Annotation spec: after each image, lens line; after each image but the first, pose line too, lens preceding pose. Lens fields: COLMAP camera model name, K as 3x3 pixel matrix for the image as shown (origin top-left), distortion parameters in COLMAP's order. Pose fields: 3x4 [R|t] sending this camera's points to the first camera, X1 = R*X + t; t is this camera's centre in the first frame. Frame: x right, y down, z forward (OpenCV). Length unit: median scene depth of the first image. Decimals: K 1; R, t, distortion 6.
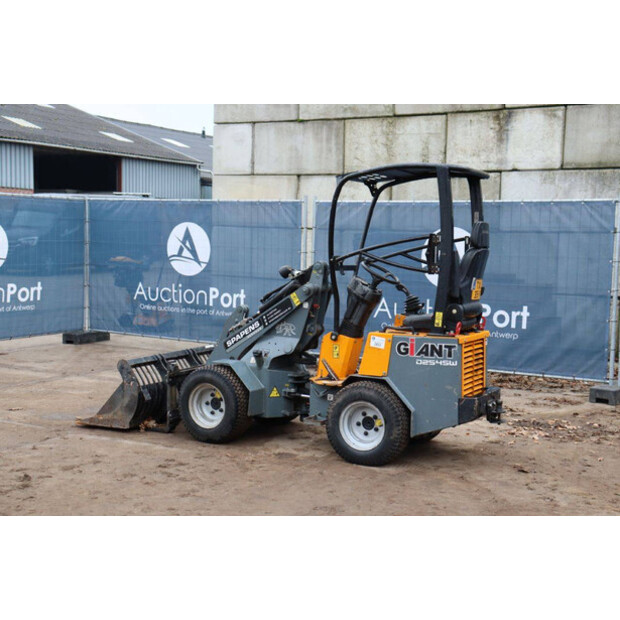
lens RADIAL K [[900.2, 0, 322.0], [0, 900.2, 305.3], [0, 0, 1]] dist [0.104946, 0.000000]
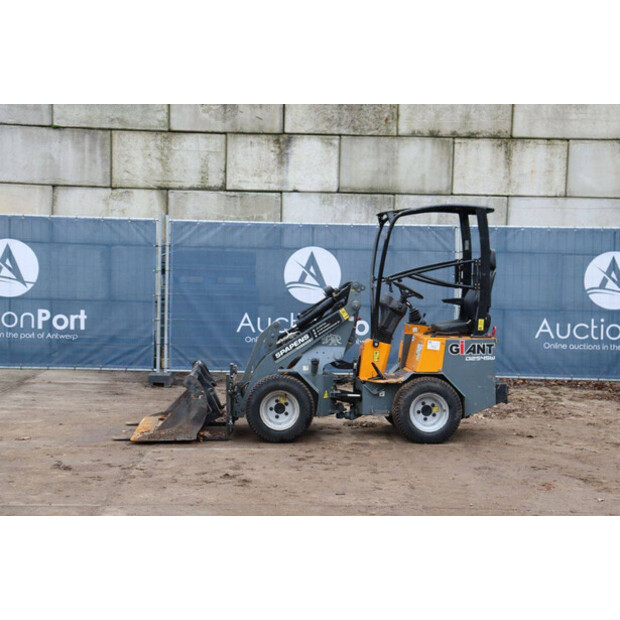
lens RADIAL K [[1067.2, 0, 312.1], [0, 1067.2, 310.0], [0, 0, 1]] dist [0.219596, 0.000000]
pose [[0.858658, -0.032520, 0.511517, -0.793353], [0.038240, 0.999268, -0.000661, -0.012668], [-0.511121, 0.020128, 0.859273, -0.185255]]
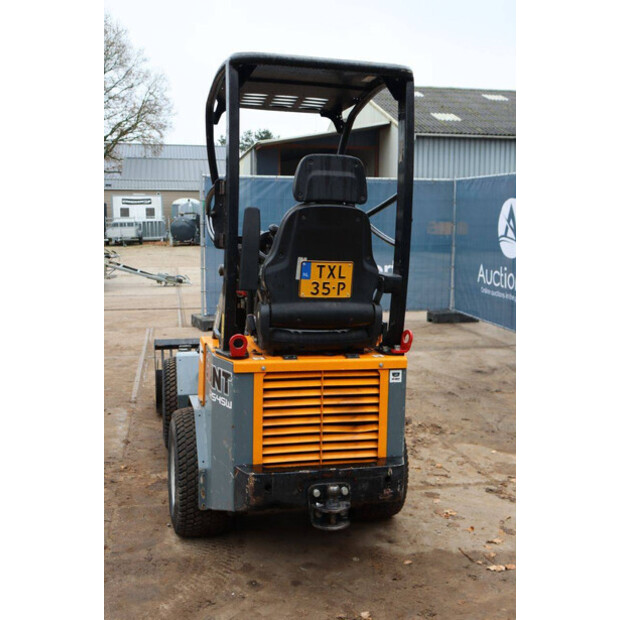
lens RADIAL K [[727.2, 0, 321.0], [0, 727.2, 317.7], [0, 0, 1]] dist [0.013043, 0.000000]
pose [[0.662439, 0.085504, -0.744220, 0.478053], [-0.052643, 0.996322, 0.067610, -0.022840], [0.747264, -0.005609, 0.664504, 0.670341]]
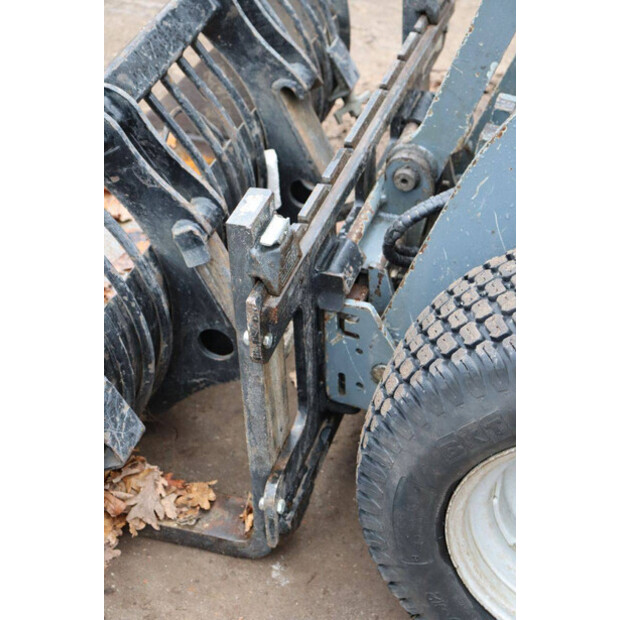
lens RADIAL K [[1199.8, 0, 313.4], [0, 1199.8, 304.6], [0, 0, 1]] dist [0.253835, 0.000000]
pose [[0.982553, -0.140209, 0.122195, -0.194730], [0.052401, 0.839100, 0.541448, -0.033231], [-0.178450, -0.525598, 0.831807, 0.883663]]
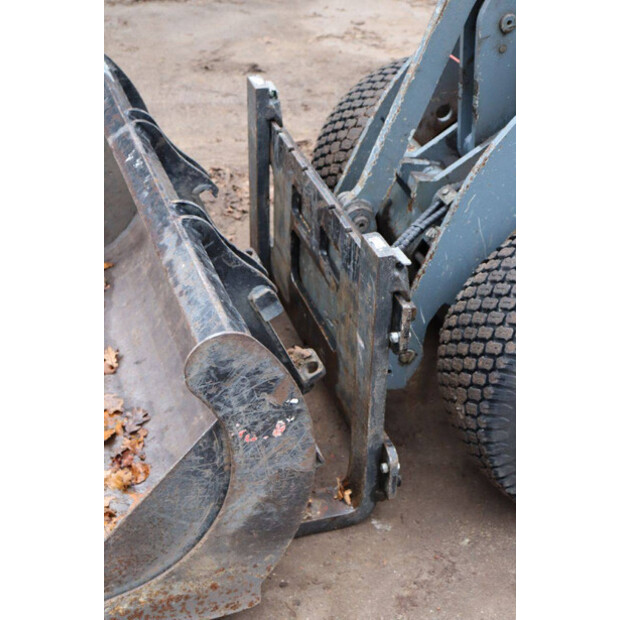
lens RADIAL K [[1065.3, 0, 311.7], [0, 1065.3, 306.5], [0, 0, 1]] dist [0.165701, 0.000000]
pose [[0.694812, -0.369381, 0.617086, -0.356021], [0.032345, 0.873208, 0.486273, -0.048929], [-0.718464, -0.317909, 0.618663, 0.914459]]
